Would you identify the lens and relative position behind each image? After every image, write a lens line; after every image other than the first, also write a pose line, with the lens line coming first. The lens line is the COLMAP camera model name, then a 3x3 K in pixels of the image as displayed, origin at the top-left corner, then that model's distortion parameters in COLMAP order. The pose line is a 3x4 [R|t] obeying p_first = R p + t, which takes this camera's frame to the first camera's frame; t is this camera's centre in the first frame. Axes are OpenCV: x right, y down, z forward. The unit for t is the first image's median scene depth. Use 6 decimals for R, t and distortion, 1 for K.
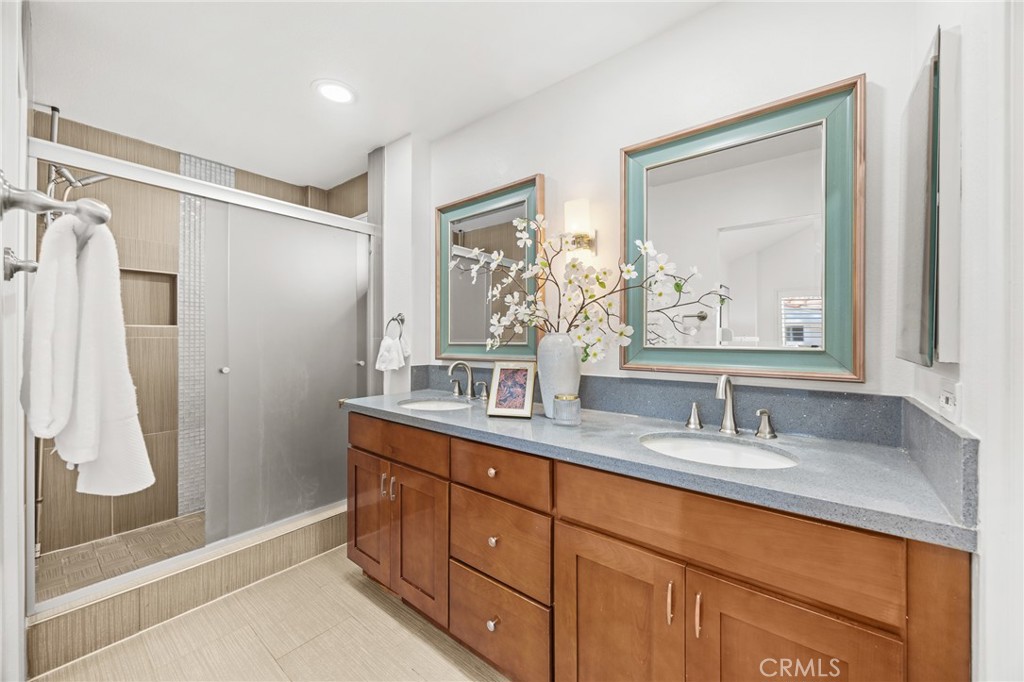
lens RADIAL K [[385.7, 0, 515.1], [0, 385.7, 339.1], [0, 0, 1]] dist [-0.003925, 0.000324]
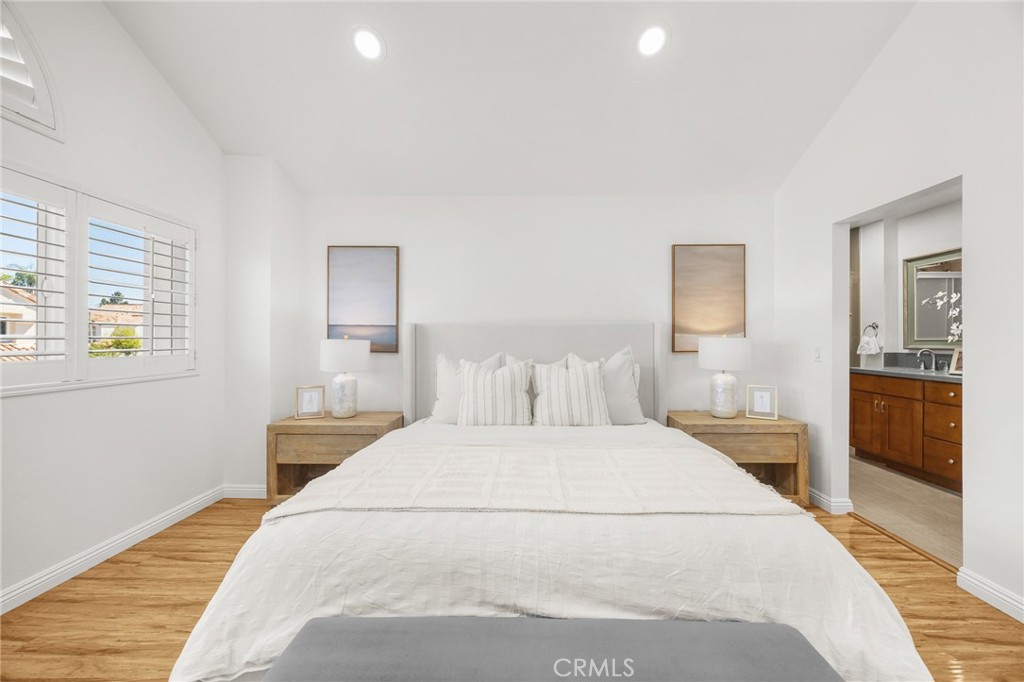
lens RADIAL K [[385.7, 0, 520.5], [0, 385.7, 339.5], [0, 0, 1]] dist [-0.003925, 0.000324]
pose [[0.612820, -0.002722, -0.790218, 0.116714], [0.002680, 0.999995, -0.001367, 0.009367], [0.790218, -0.001280, 0.612825, -1.636523]]
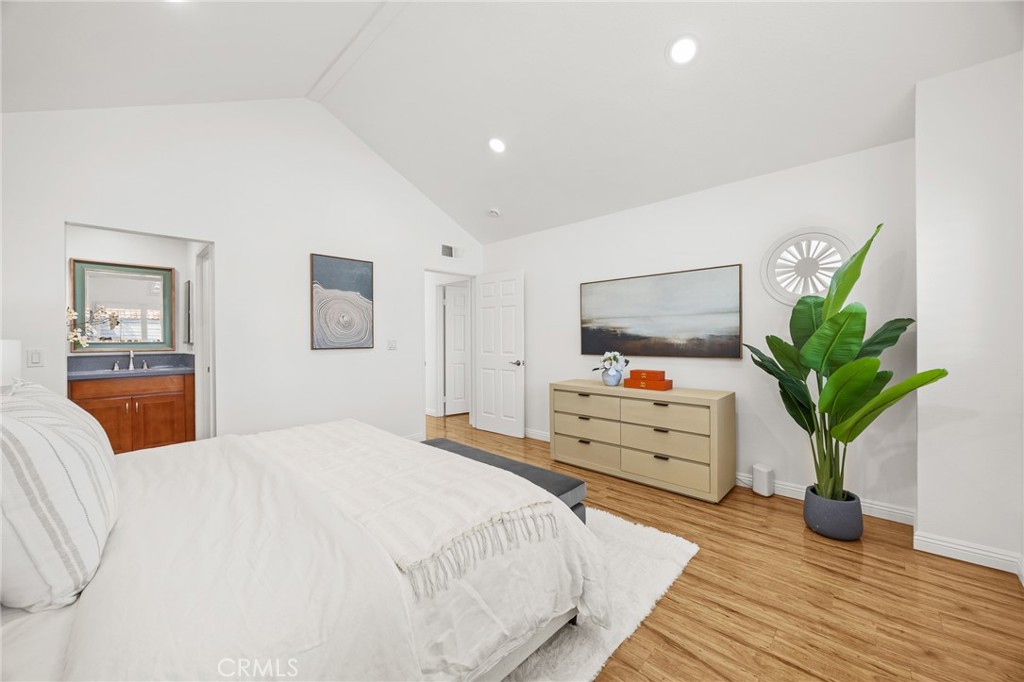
lens RADIAL K [[385.7, 0, 515.0], [0, 385.7, 336.3], [0, 0, 1]] dist [-0.003925, 0.000324]
pose [[0.090192, -0.000557, 0.995924, -1.505301], [0.009778, 0.999952, -0.000326, 0.006004], [-0.995876, 0.009768, 0.090193, -1.573491]]
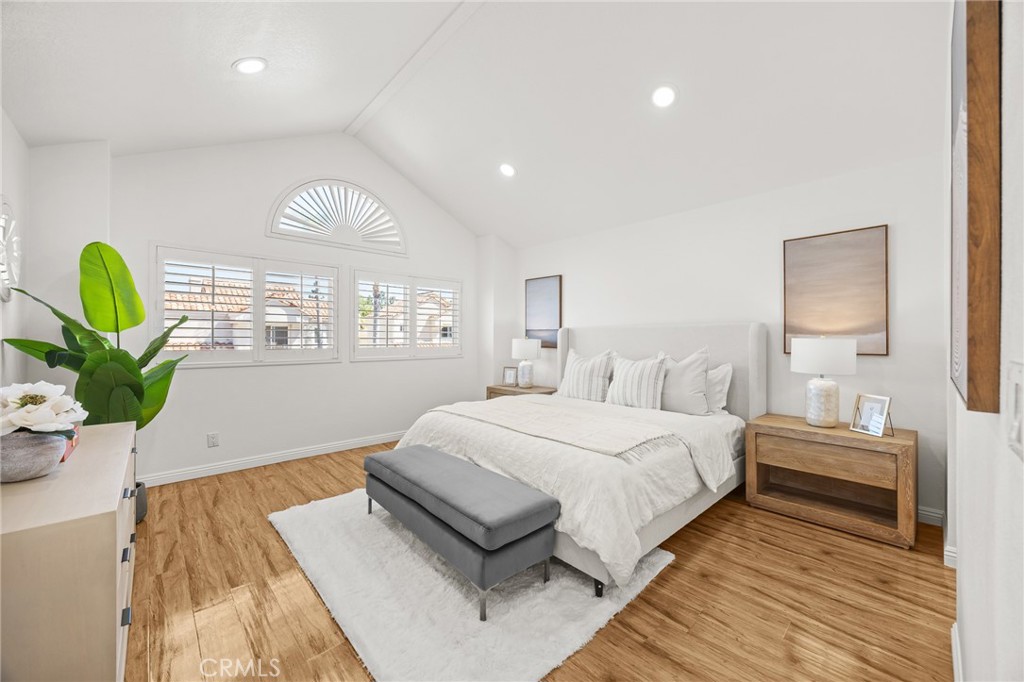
lens RADIAL K [[385.7, 0, 519.1], [0, 385.7, 338.8], [0, 0, 1]] dist [-0.003925, 0.000324]
pose [[-0.132976, -0.002357, -0.991116, 0.942208], [-0.002100, 0.999996, -0.002096, 0.008807], [0.991117, 0.001803, -0.132981, -0.939040]]
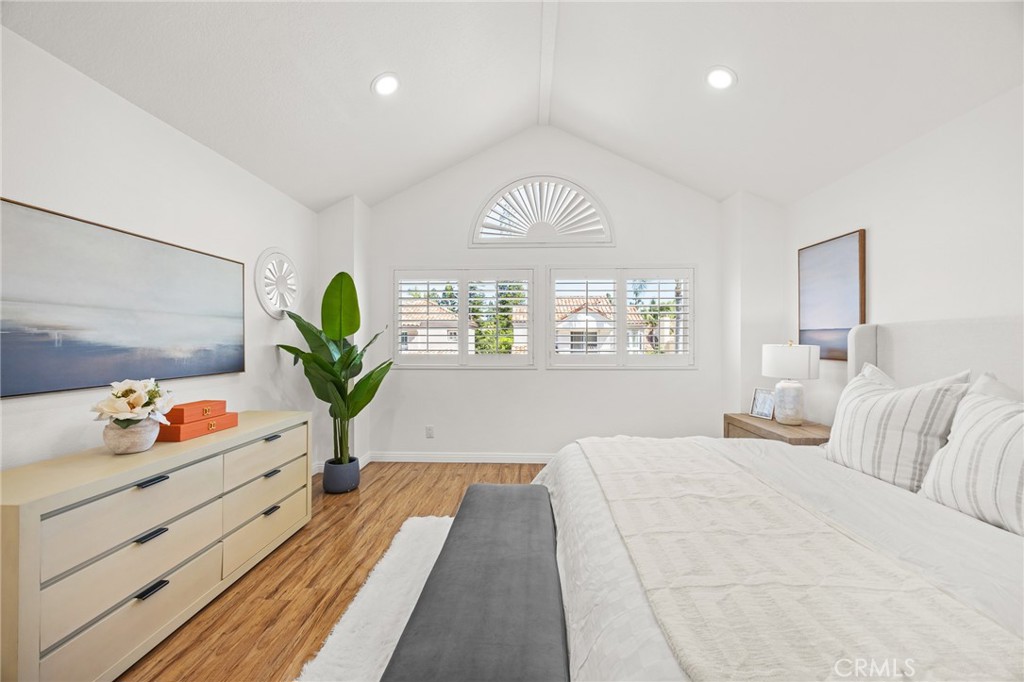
lens RADIAL K [[385.7, 0, 518.3], [0, 385.7, 341.8], [0, 0, 1]] dist [-0.003925, 0.000324]
pose [[-0.798242, -0.003551, -0.602327, 0.227485], [-0.002852, 0.999994, -0.002116, -0.002226], [0.602330, 0.000028, -0.798247, -0.645873]]
